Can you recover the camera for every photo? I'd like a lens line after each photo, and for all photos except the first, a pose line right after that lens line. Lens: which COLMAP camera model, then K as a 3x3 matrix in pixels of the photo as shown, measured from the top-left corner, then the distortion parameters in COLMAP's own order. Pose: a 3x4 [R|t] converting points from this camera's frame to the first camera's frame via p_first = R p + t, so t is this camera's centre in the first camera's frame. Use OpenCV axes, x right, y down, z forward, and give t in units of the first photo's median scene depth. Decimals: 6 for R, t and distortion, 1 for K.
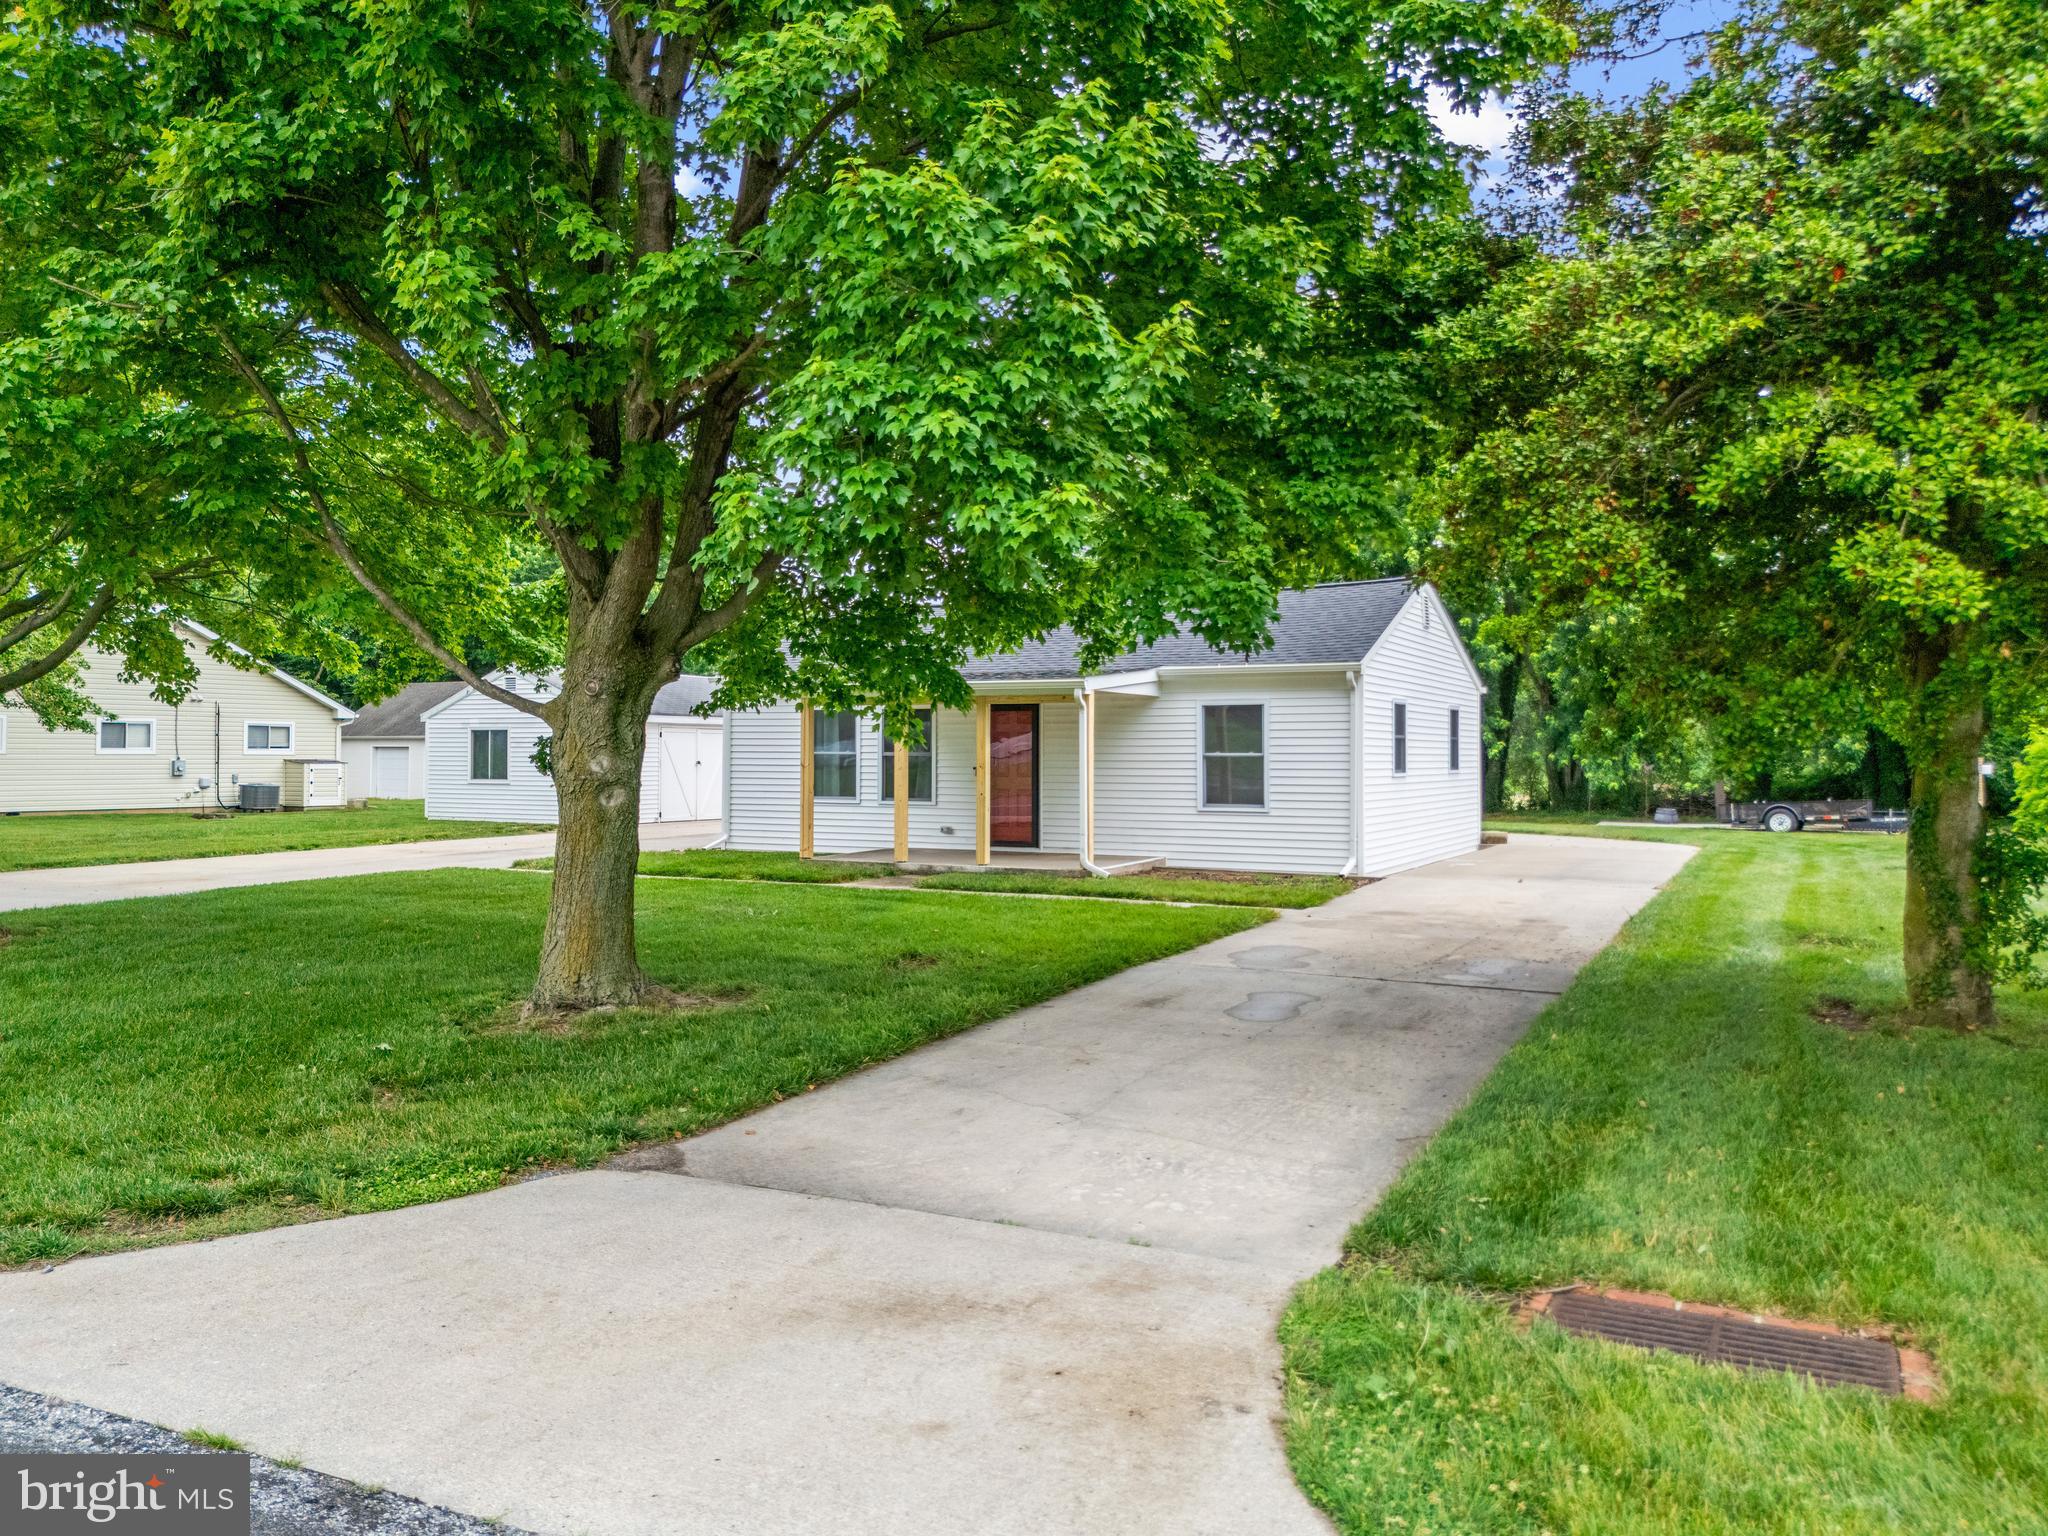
lens RADIAL K [[1596.0, 0, 1024.7], [0, 1596.0, 694.4], [0, 0, 1]] dist [0.055250, -0.052417]
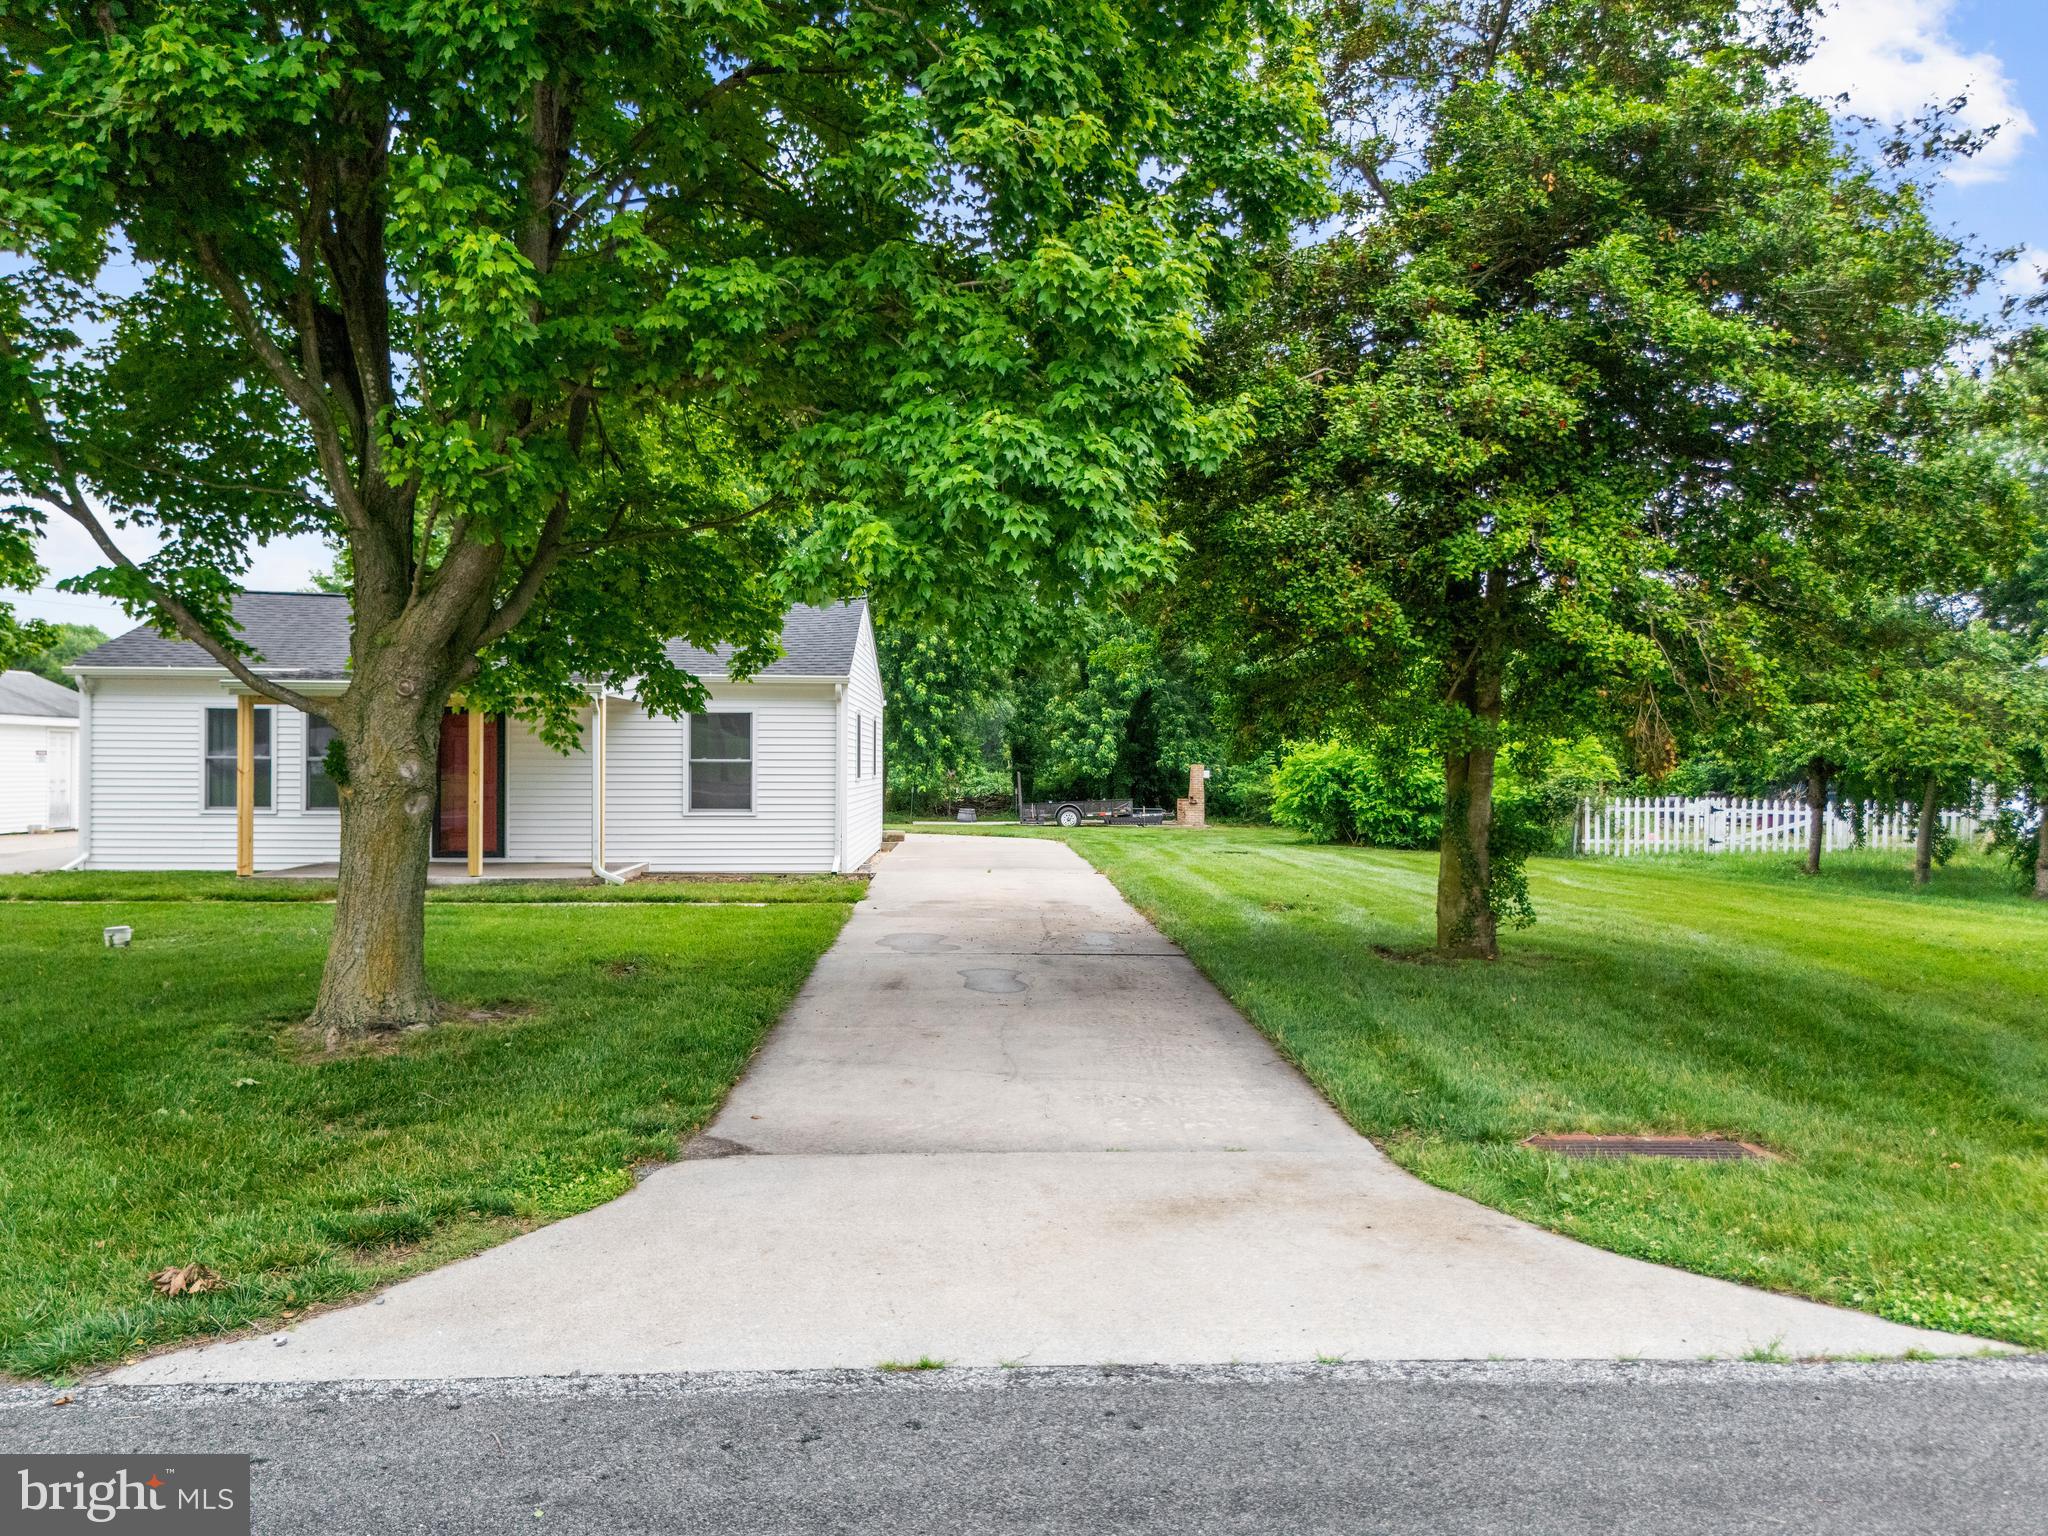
lens RADIAL K [[1573.4, 0, 1079.1], [0, 1573.4, 721.4], [0, 0, 1]] dist [0.090363, -0.155348]
pose [[0.868589, 0.015076, 0.495304, -0.594053], [-0.021077, 0.999757, 0.006531, 0.001859], [-0.495085, -0.016112, 0.868695, -0.006745]]
